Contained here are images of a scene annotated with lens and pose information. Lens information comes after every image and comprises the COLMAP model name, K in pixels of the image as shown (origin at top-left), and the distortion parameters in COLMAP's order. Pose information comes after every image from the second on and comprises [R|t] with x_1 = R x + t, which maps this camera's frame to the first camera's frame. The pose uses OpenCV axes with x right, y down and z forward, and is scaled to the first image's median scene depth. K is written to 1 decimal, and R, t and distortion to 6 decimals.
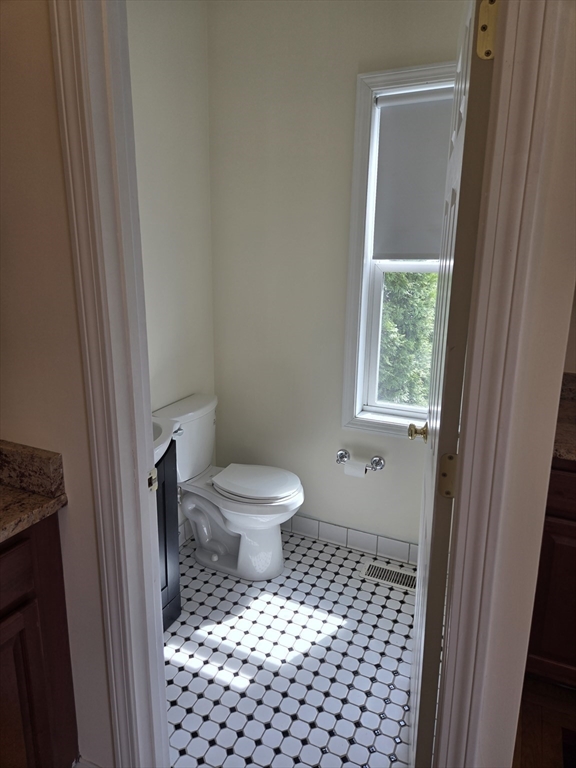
lens RADIAL K [[511.8, 0, 284.8], [0, 511.8, 382.7], [0, 0, 1]] dist [0.077763, -0.065636]
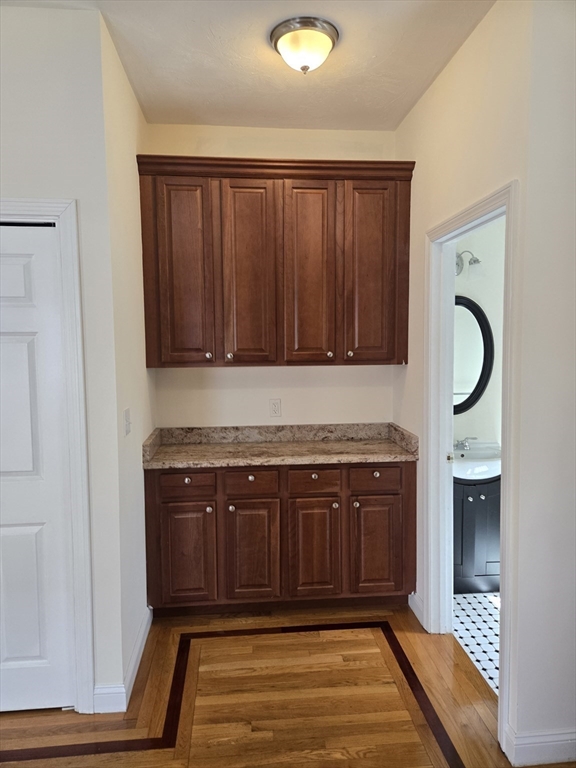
lens RADIAL K [[511.8, 0, 287.9], [0, 511.8, 375.3], [0, 0, 1]] dist [0.077763, -0.065636]
pose [[0.510608, 0.043845, -0.858695, 0.686453], [-0.189518, 0.979876, -0.062661, 0.062077], [0.838667, 0.194734, 0.508641, -0.421681]]
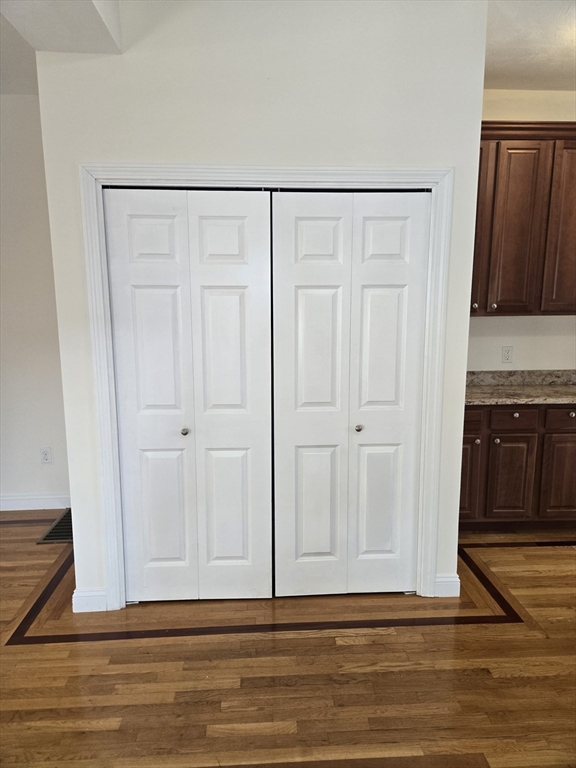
lens RADIAL K [[511.8, 0, 284.1], [0, 511.8, 377.0], [0, 0, 1]] dist [0.077763, -0.065636]
pose [[0.478049, 0.124585, -0.869453, 0.506753], [-0.197093, 0.979861, 0.032038, 0.218259], [0.855935, 0.156047, 0.492976, -1.059562]]
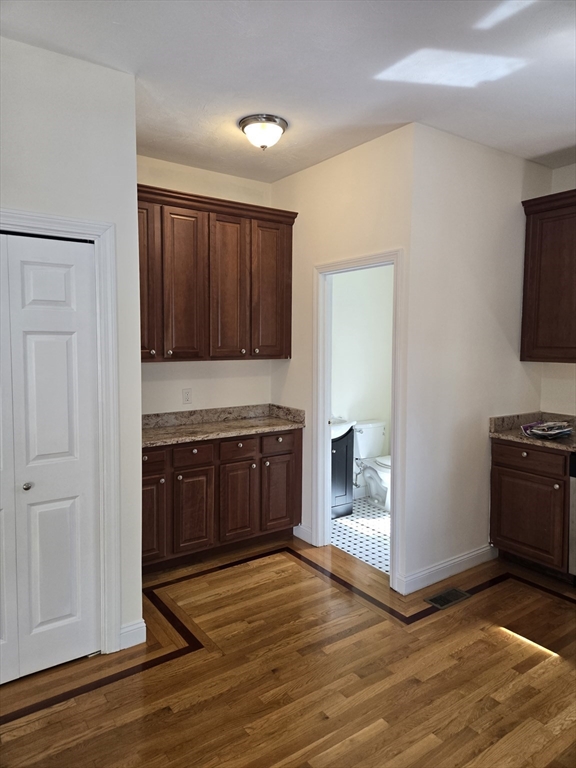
lens RADIAL K [[511.8, 0, 286.7], [0, 511.8, 372.4], [0, 0, 1]] dist [0.077763, -0.065636]
pose [[0.870907, 0.024647, -0.490830, 0.575719], [-0.110202, 0.983102, -0.146170, 0.203593], [0.478934, 0.181391, 0.858906, -1.032962]]
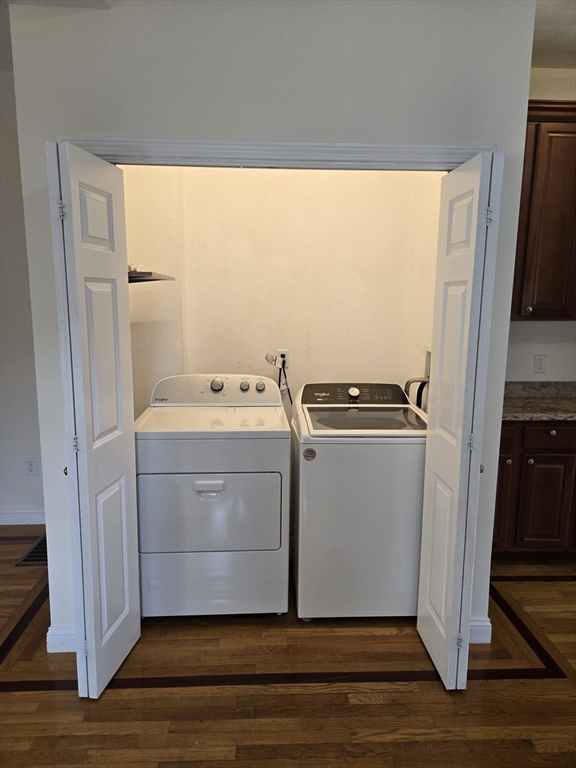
lens RADIAL K [[511.8, 0, 280.2], [0, 511.8, 378.8], [0, 0, 1]] dist [0.077763, -0.065636]
pose [[0.461043, 0.130889, -0.877672, 0.376979], [-0.211230, 0.976820, 0.034716, 0.209090], [0.861871, 0.169385, 0.478004, -0.996126]]
